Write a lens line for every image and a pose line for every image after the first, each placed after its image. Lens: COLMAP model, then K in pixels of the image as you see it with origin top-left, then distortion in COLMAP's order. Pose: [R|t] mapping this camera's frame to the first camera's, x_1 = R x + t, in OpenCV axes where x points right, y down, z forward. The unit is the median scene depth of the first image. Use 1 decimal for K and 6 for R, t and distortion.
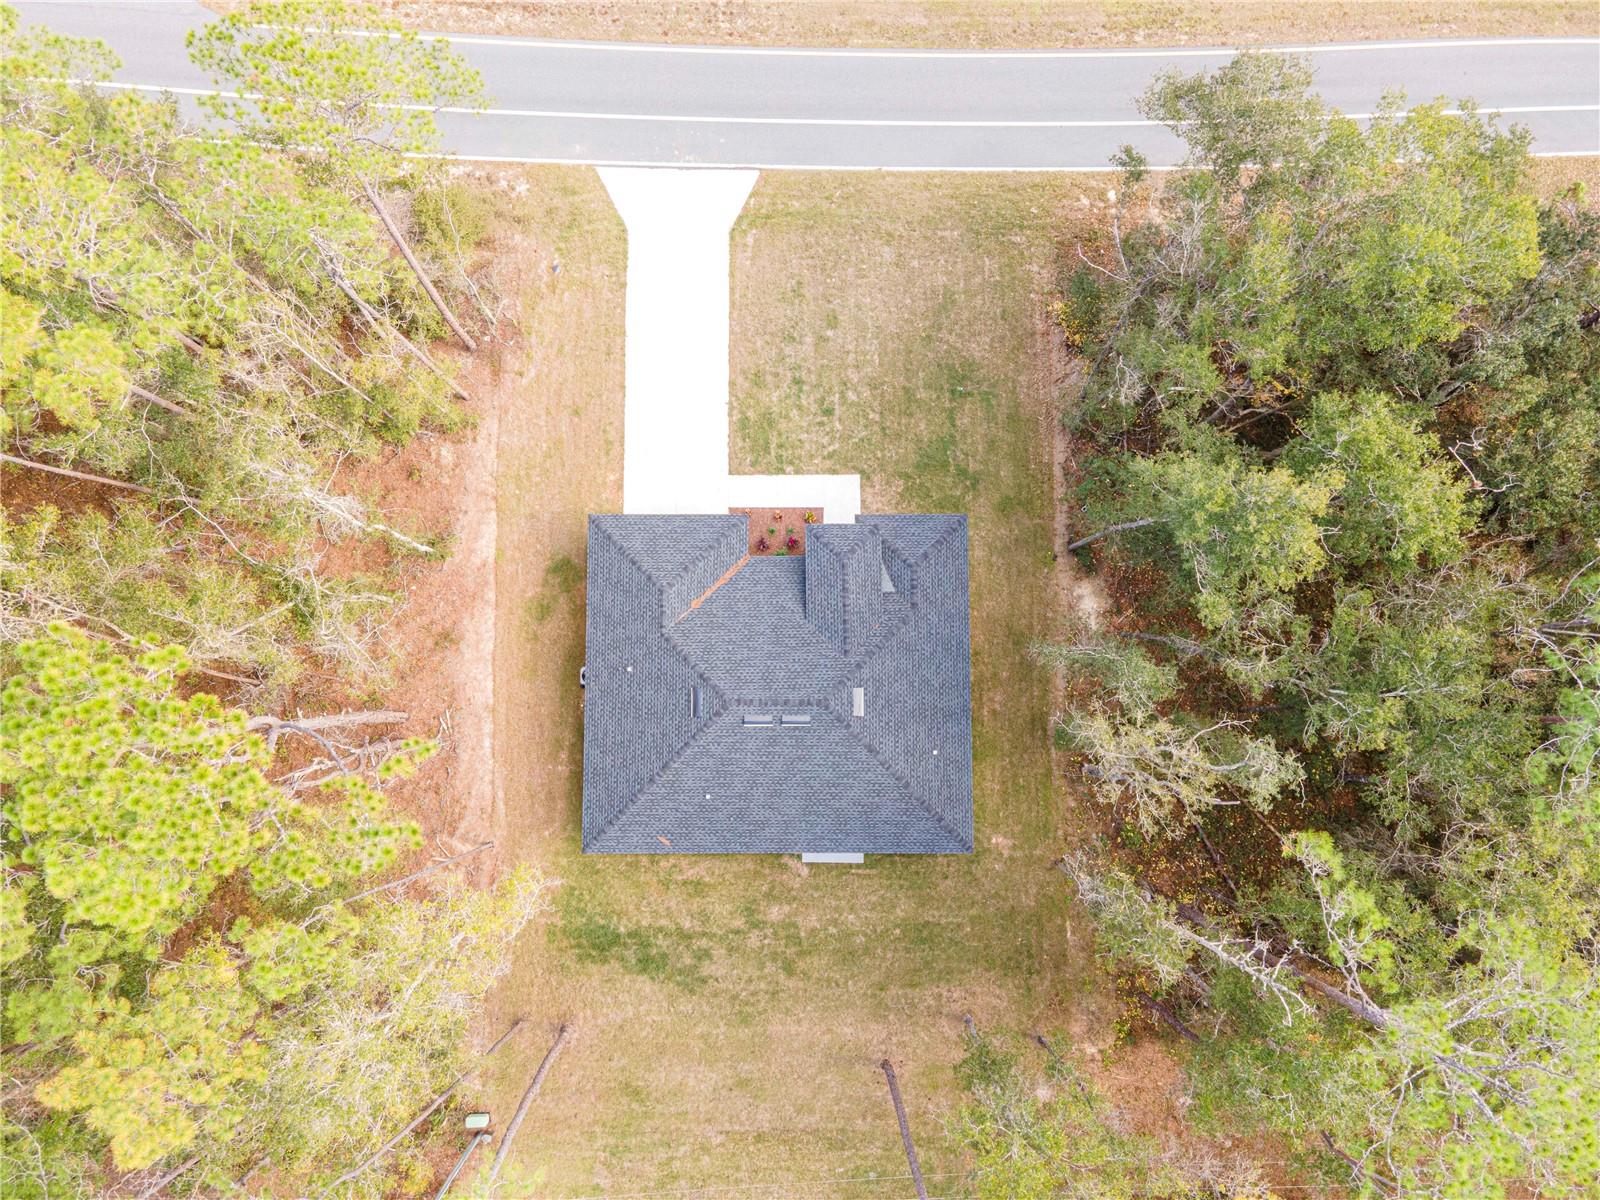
lens RADIAL K [[1156.7, 0, 800.0], [0, 1156.7, 600.0], [0, 0, 1]] dist [0.035357, -0.000595]
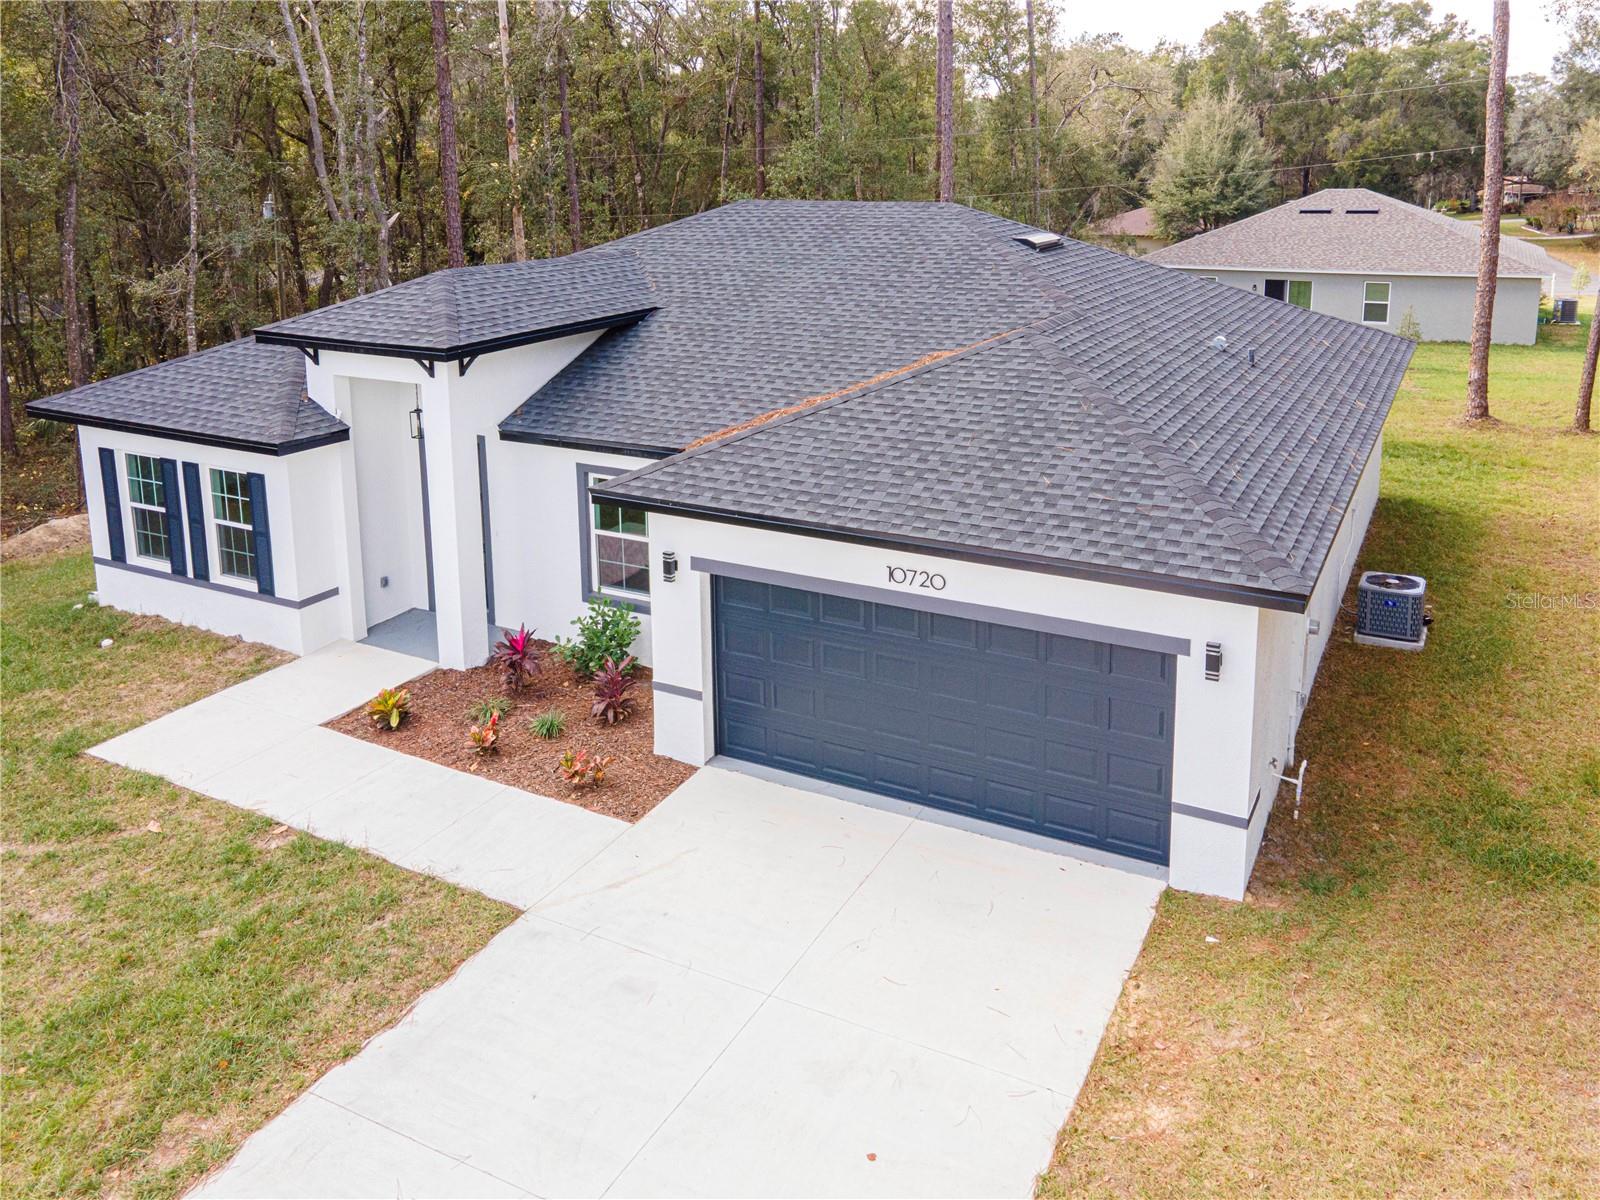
lens RADIAL K [[1223.2, 0, 838.4], [0, 1223.2, 401.5], [0, 0, 1]] dist [0.051816, 0.000601]
pose [[-0.886837, -0.087174, 0.453785, -0.192667], [0.460447, -0.084161, 0.883689, -0.258130], [-0.038843, 0.992632, 0.114776, 0.909601]]
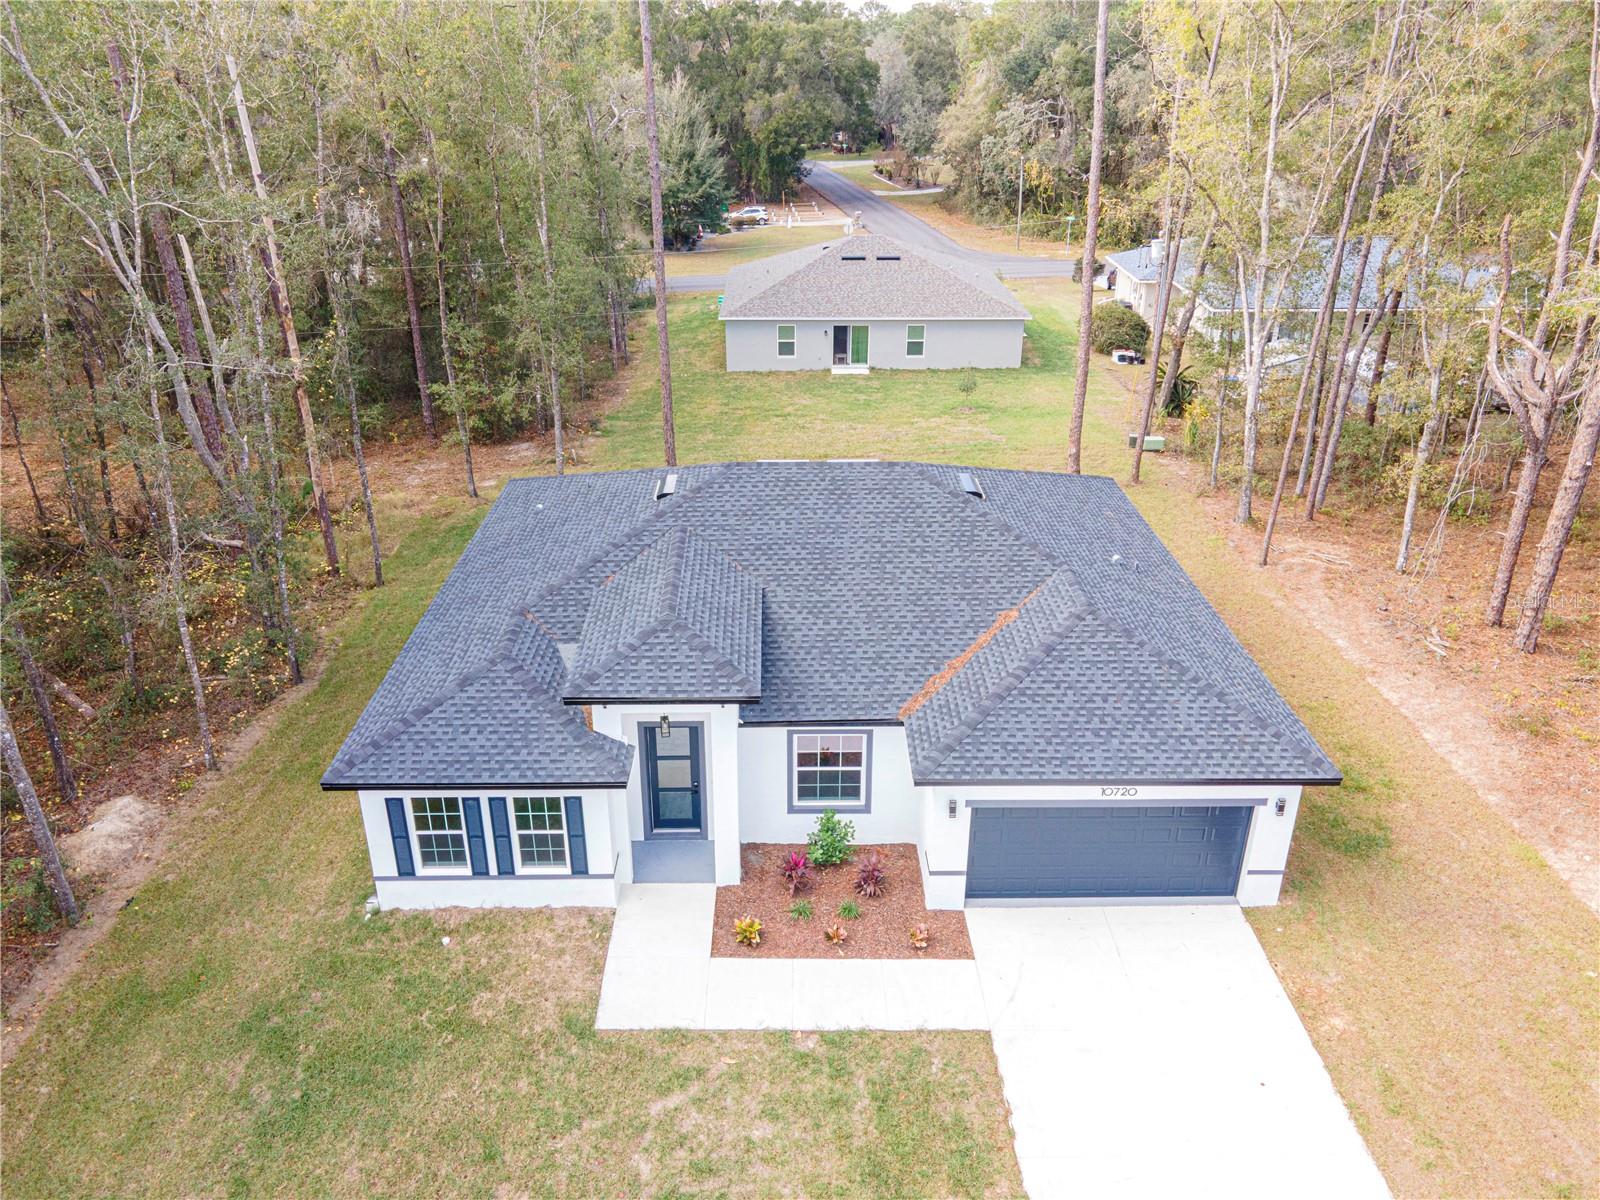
lens RADIAL K [[1156.7, 0, 800.0], [0, 1156.7, 600.0], [0, 0, 1]] dist [0.035357, -0.000595]
pose [[-0.999902, 0.004458, -0.013287, -0.003230], [-0.014009, -0.343898, 0.938903, -0.385887], [-0.000384, 0.938997, 0.343926, 0.781644]]
